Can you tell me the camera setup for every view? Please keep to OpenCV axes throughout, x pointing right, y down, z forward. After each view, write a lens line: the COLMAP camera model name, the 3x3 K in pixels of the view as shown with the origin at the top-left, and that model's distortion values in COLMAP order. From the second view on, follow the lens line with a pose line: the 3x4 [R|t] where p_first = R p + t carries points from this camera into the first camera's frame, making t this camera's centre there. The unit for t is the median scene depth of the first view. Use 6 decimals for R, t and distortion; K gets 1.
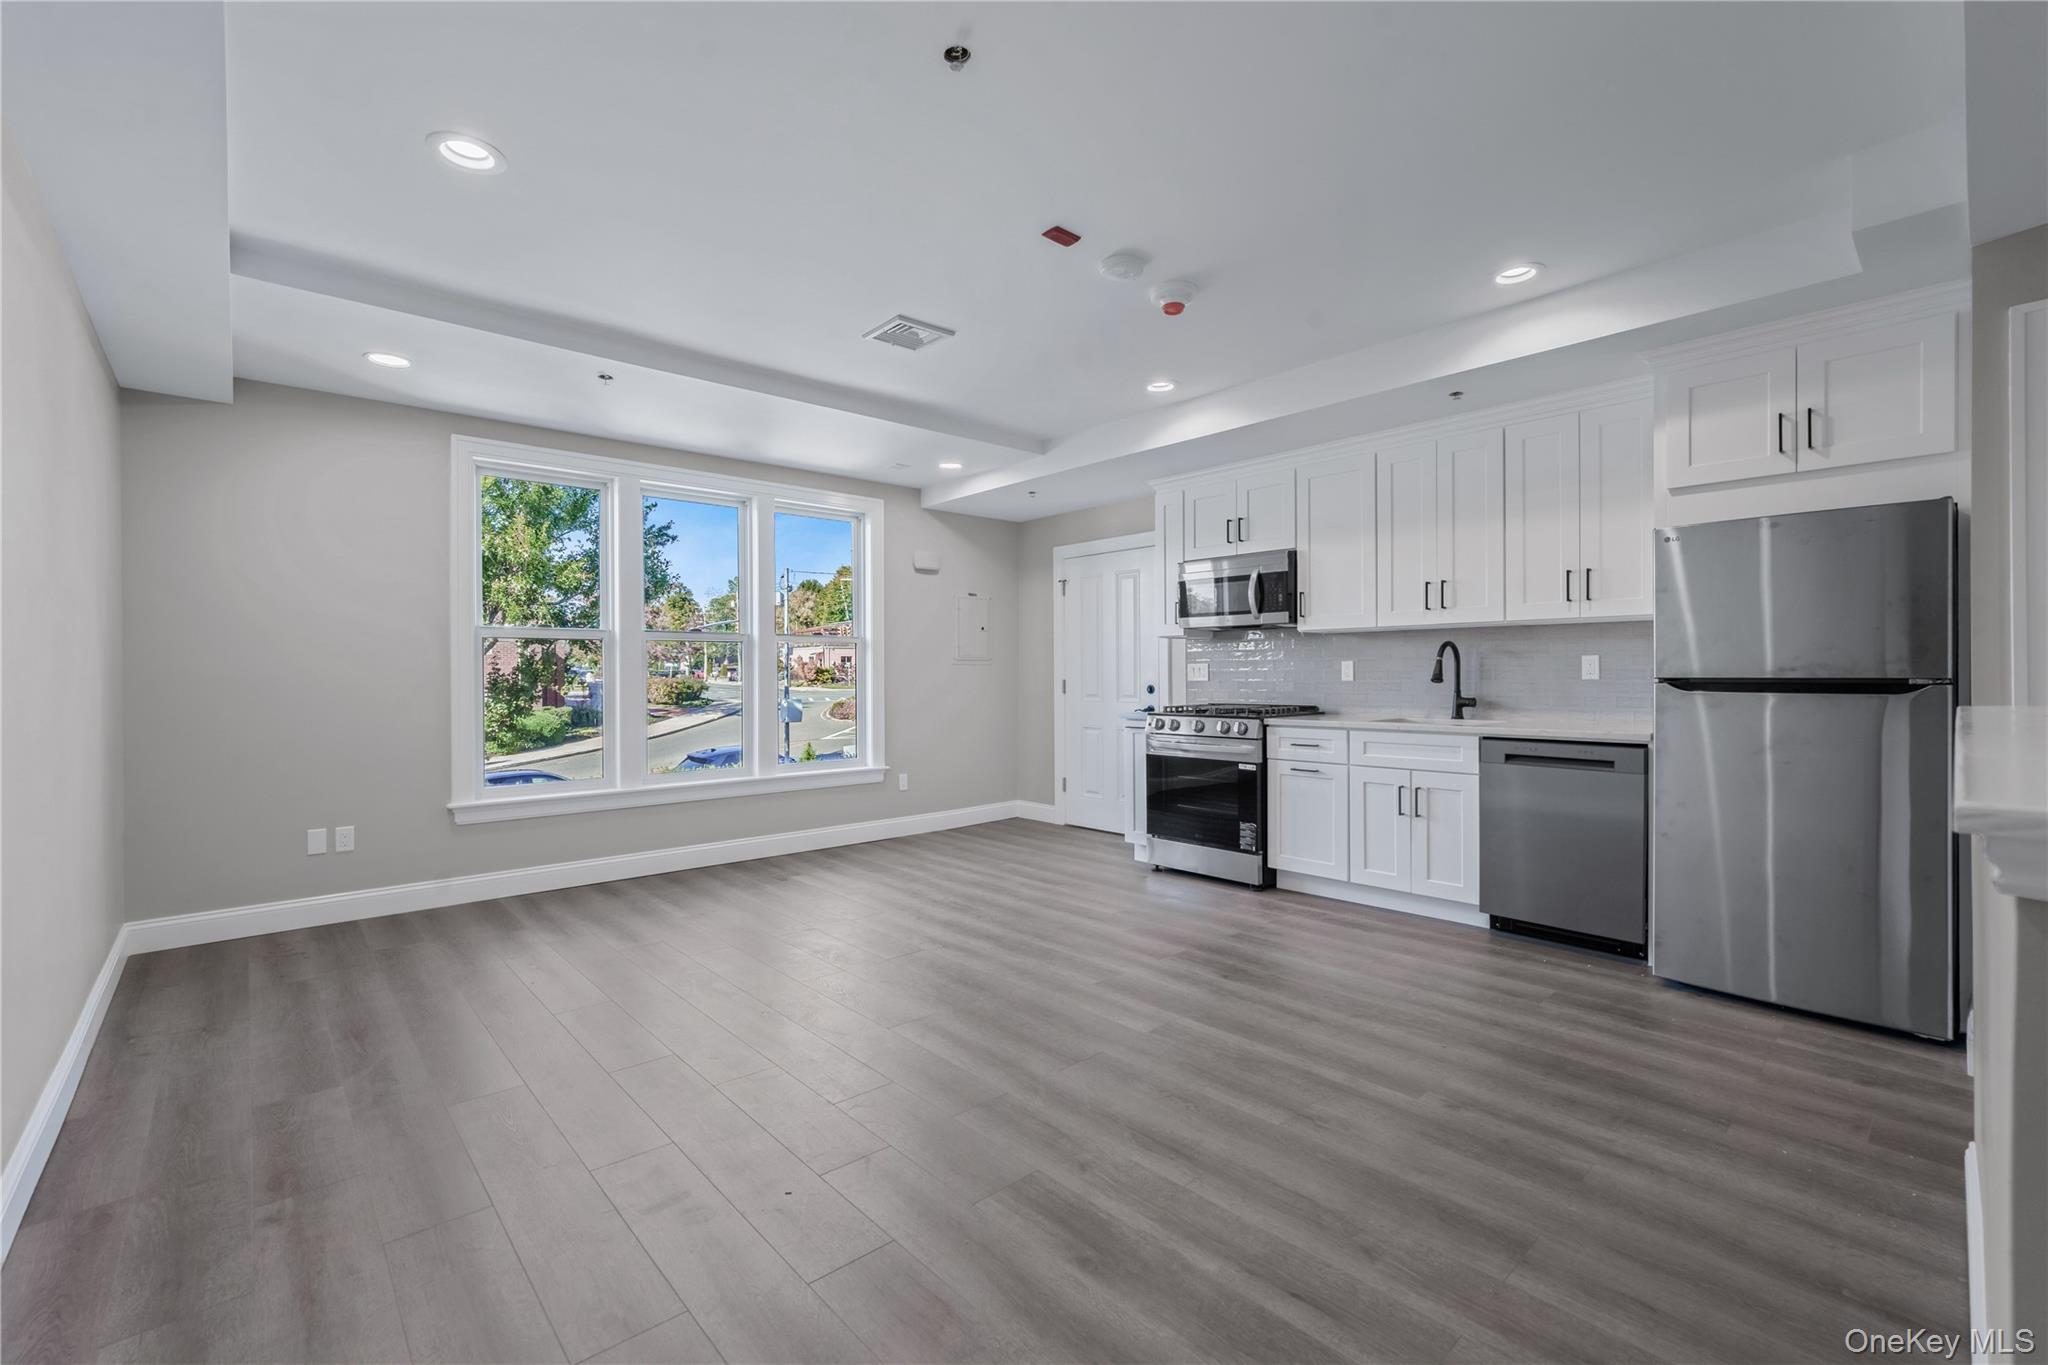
lens RADIAL K [[869.3, 0, 1026.0], [0, 869.3, 677.5], [0, 0, 1]] dist [-0.007224, 0.000118]
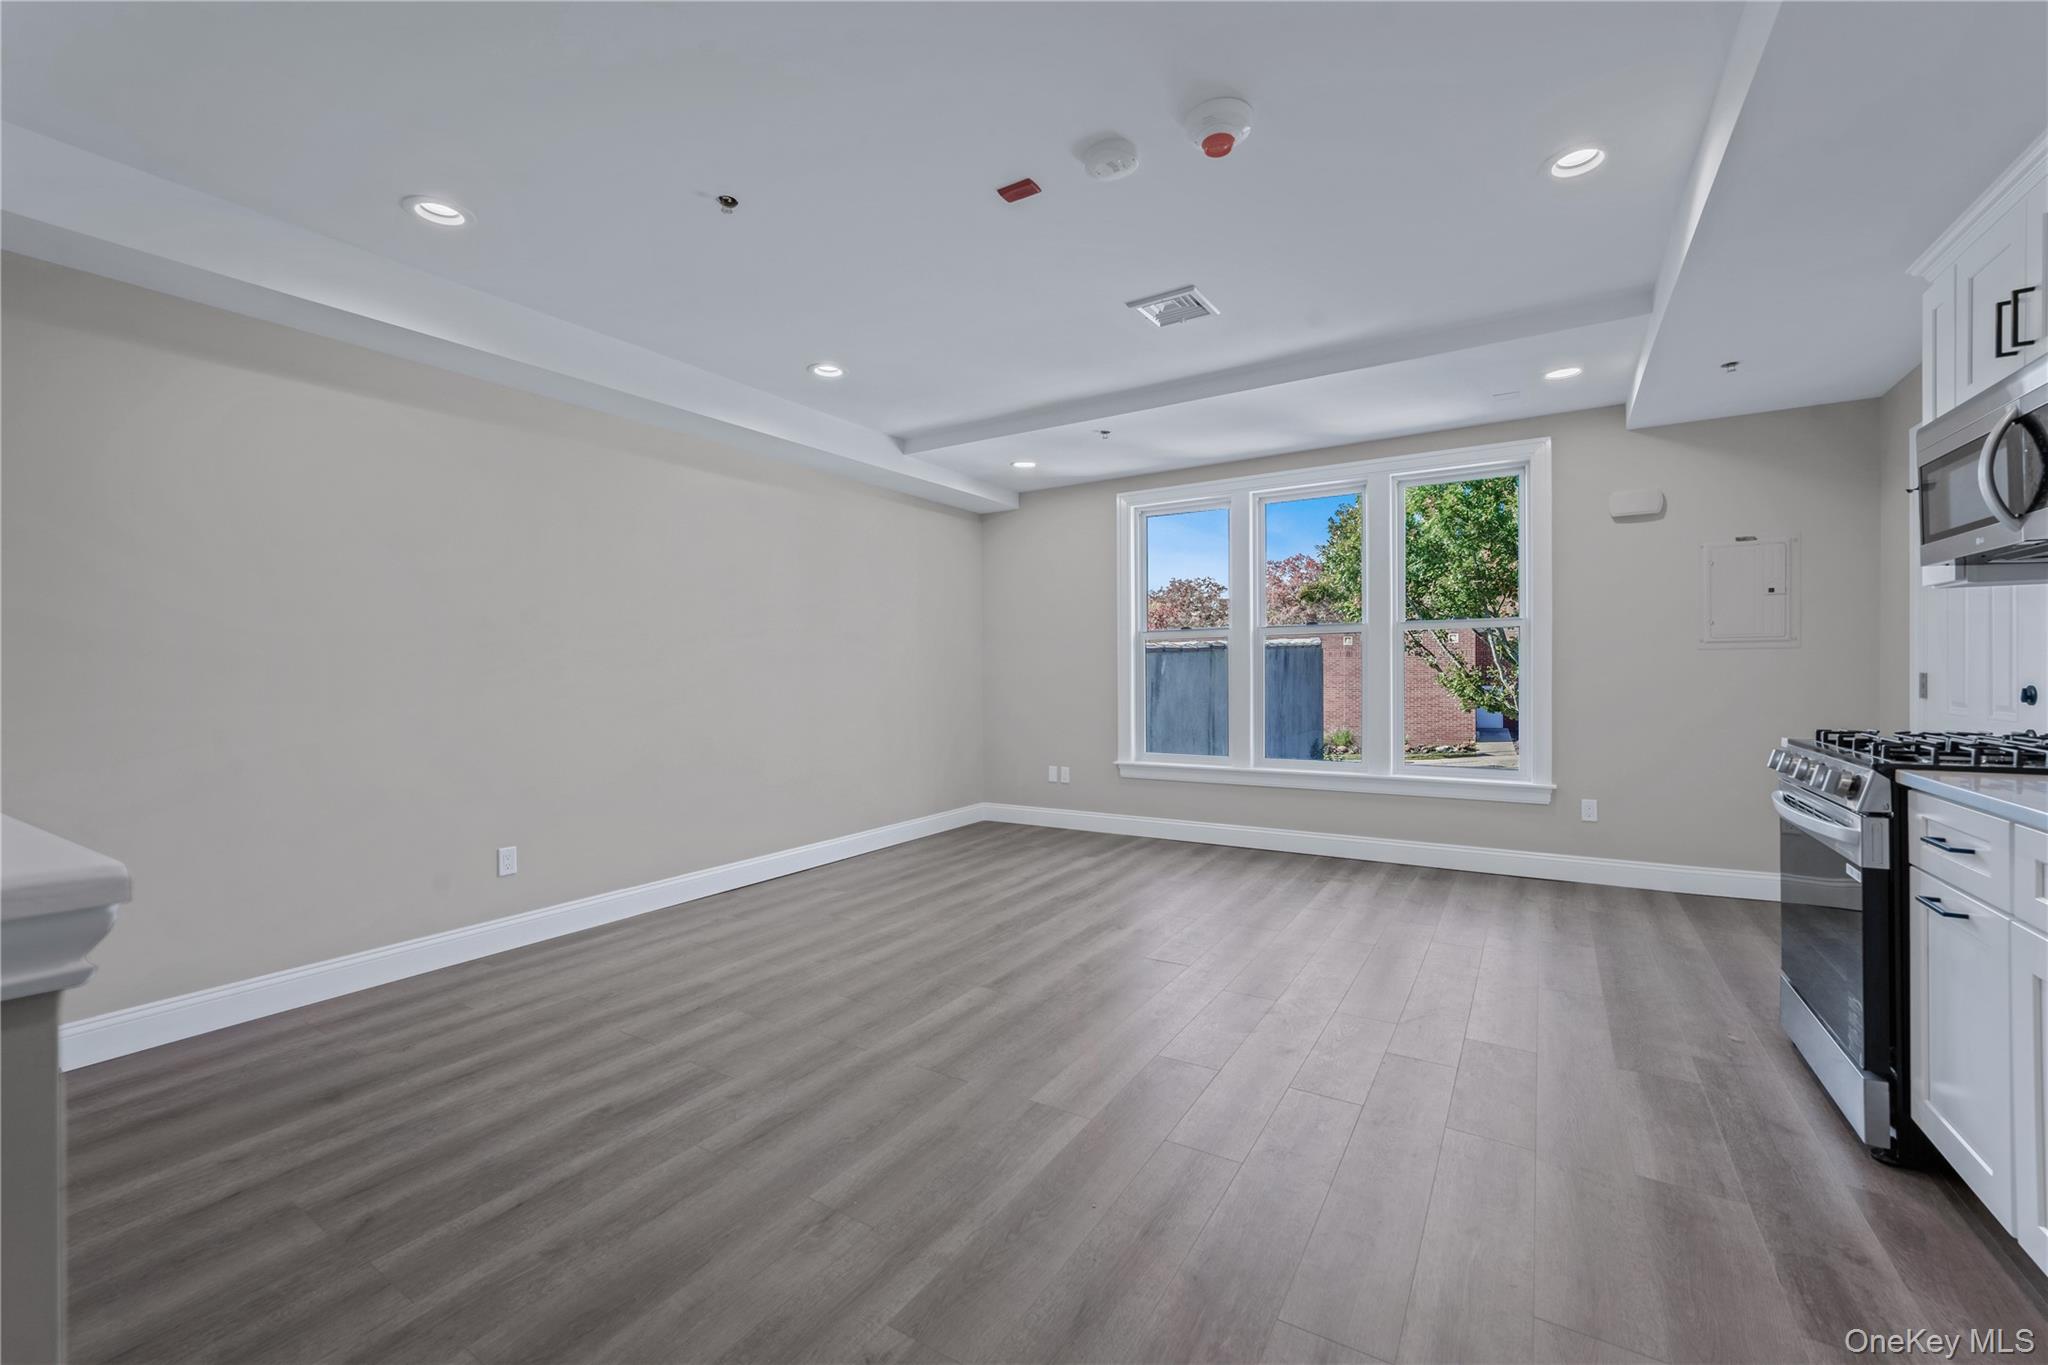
lens RADIAL K [[828.8, 0, 1026.3], [0, 828.8, 678.6], [0, 0, 1]] dist [-0.014258, 0.004316]
pose [[0.272805, 0.012174, -0.961992, 0.569098], [0.005759, 0.999881, 0.014287, -0.006267], [0.962052, -0.009437, 0.272703, 0.495660]]
